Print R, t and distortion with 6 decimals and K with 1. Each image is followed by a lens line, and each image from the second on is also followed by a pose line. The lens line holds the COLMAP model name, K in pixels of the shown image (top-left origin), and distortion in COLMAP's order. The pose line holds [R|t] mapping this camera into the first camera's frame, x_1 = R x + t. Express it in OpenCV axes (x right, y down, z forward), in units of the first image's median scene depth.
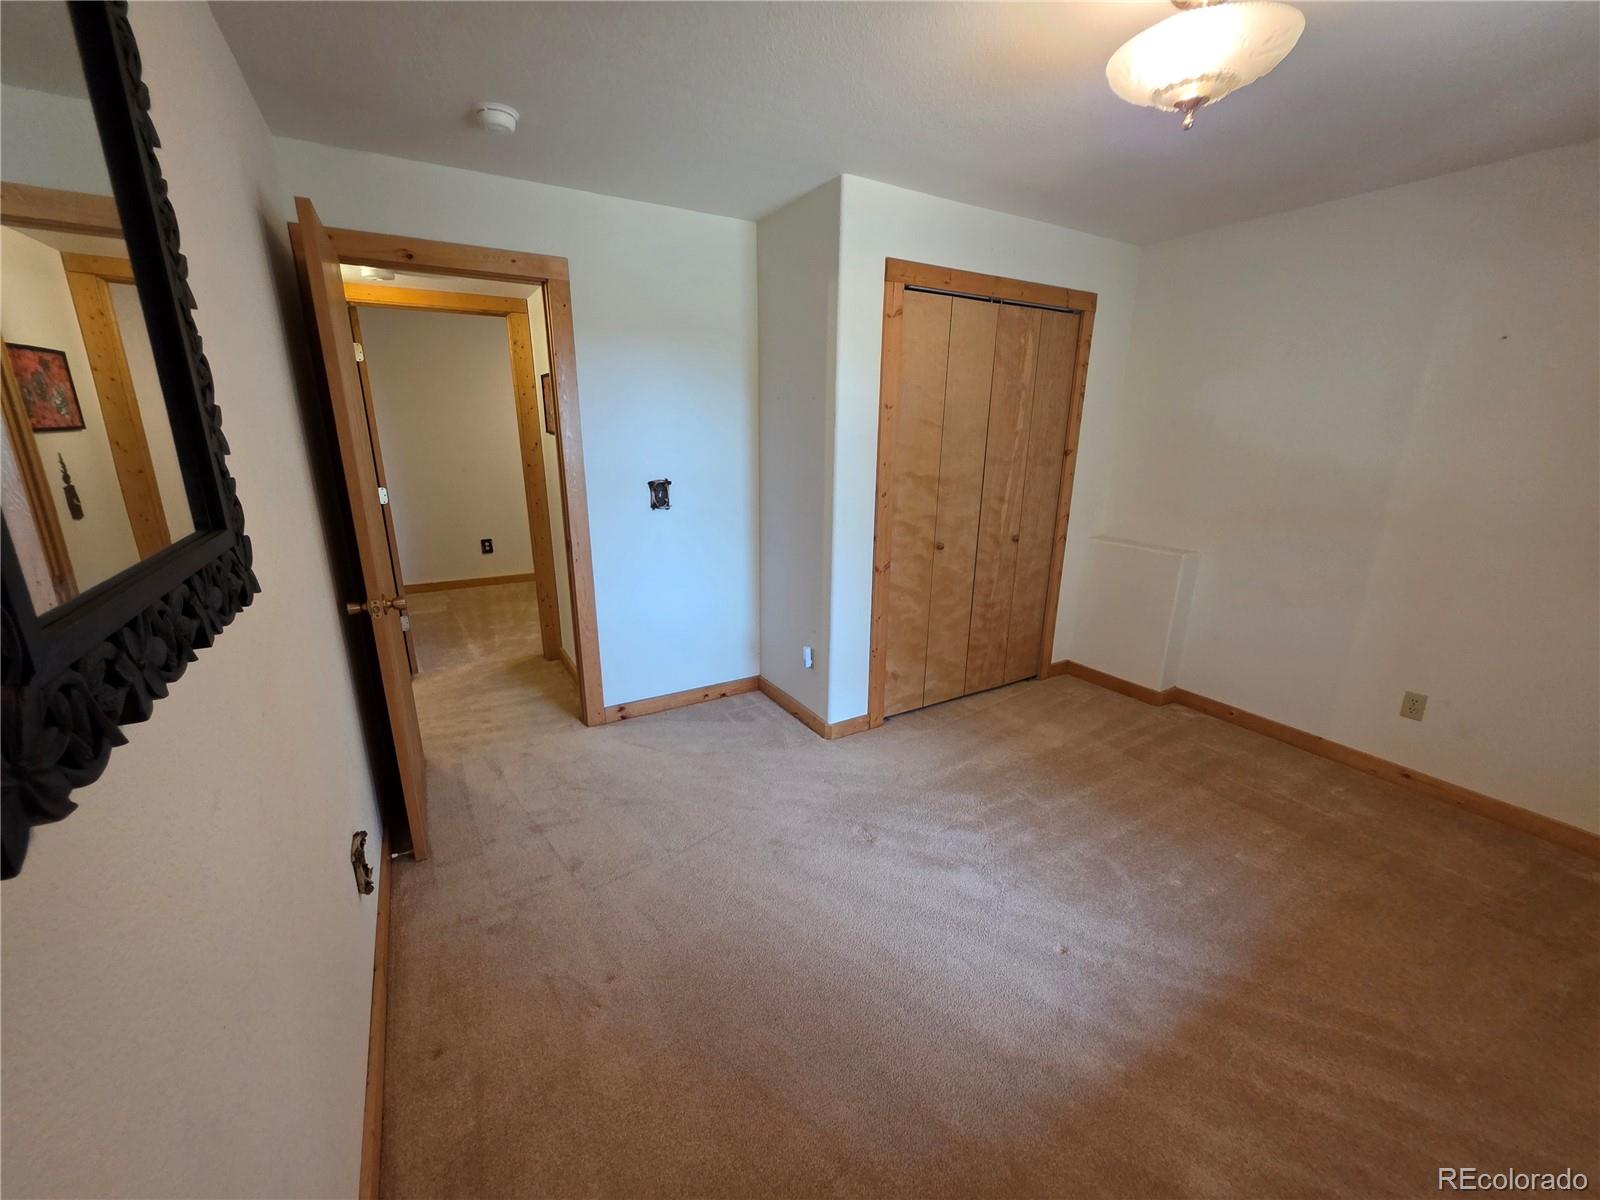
lens RADIAL K [[635.5, 0, 799.0], [0, 635.5, 603.1], [0, 0, 1]] dist [0.000390, 0.000348]
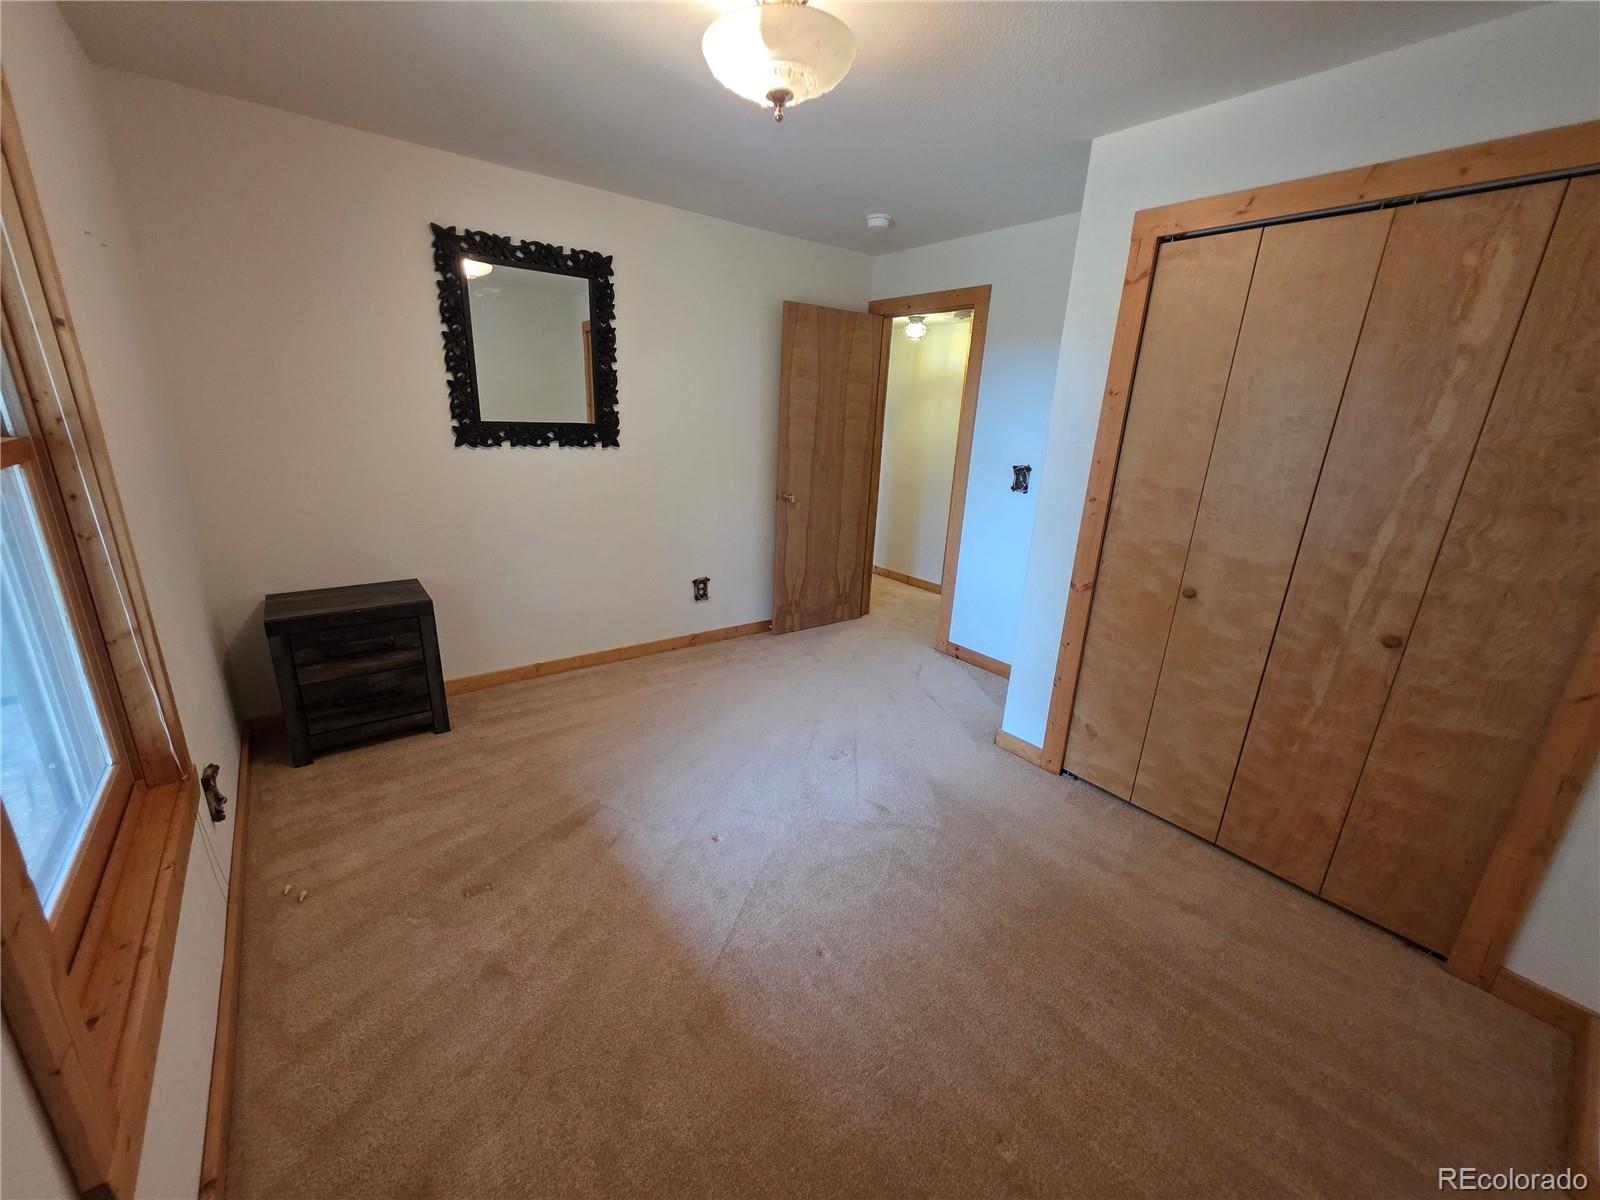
lens RADIAL K [[635.5, 0, 782.8], [0, 635.5, 602.4], [0, 0, 1]] dist [0.000390, 0.000348]
pose [[0.107731, 0.289177, -0.951194, 0.807453], [-0.306305, 0.919875, 0.244963, -0.110112], [0.945818, 0.264965, 0.187676, 0.430428]]
